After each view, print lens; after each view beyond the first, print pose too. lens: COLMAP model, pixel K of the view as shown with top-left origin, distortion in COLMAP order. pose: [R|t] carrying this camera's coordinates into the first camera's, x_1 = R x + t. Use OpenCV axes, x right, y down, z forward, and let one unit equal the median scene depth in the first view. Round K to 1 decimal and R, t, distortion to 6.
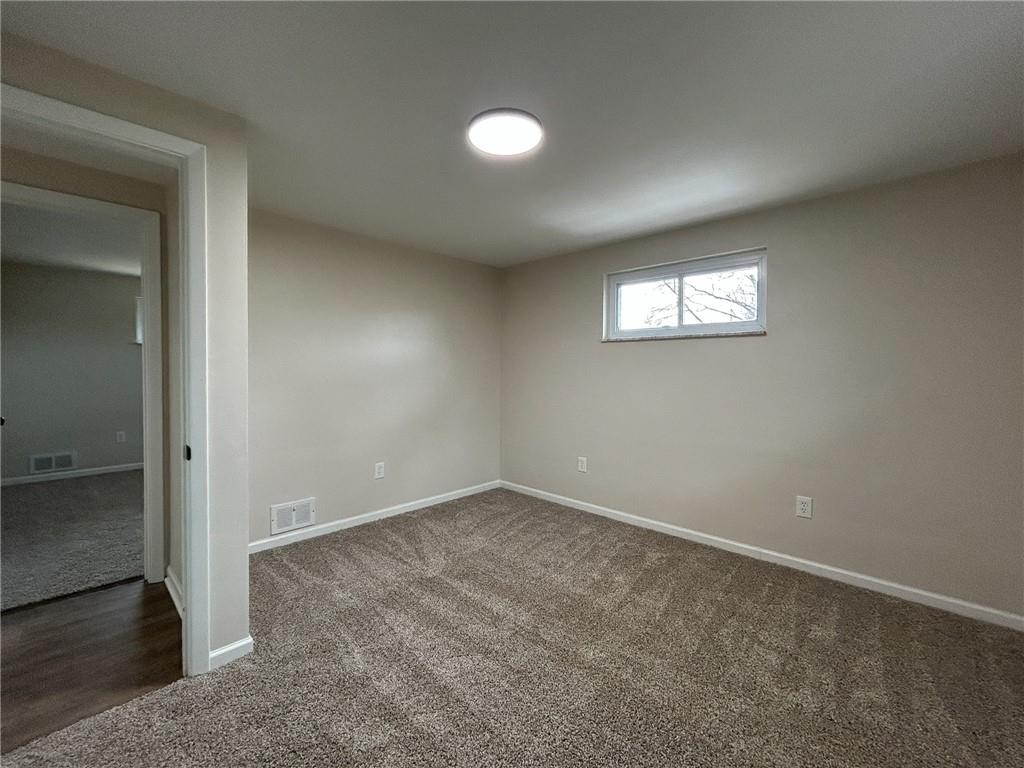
lens RADIAL K [[424.1, 0, 513.4], [0, 424.1, 376.2], [0, 0, 1]] dist [-0.008920, 0.002209]
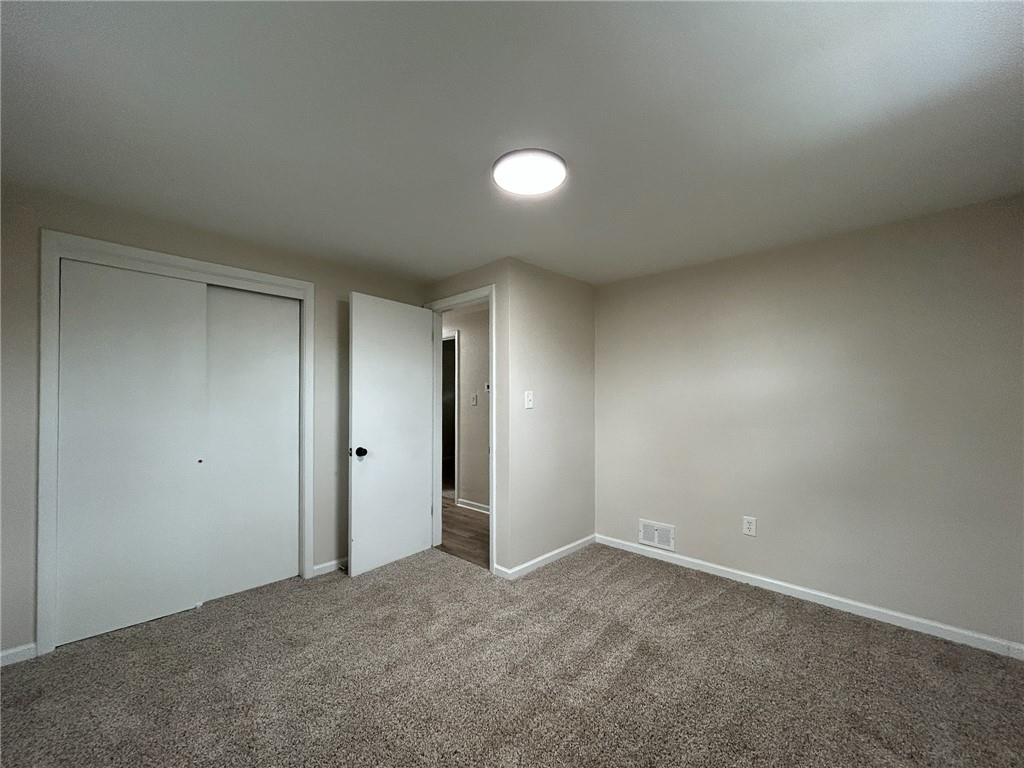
lens RADIAL K [[424.1, 0, 513.1], [0, 424.1, 392.8], [0, 0, 1]] dist [-0.008920, 0.002209]
pose [[-0.000291, -0.022517, -0.999746, 0.647486], [-0.023102, 0.999480, -0.022504, -0.015671], [0.999733, 0.023089, -0.000811, 0.636890]]
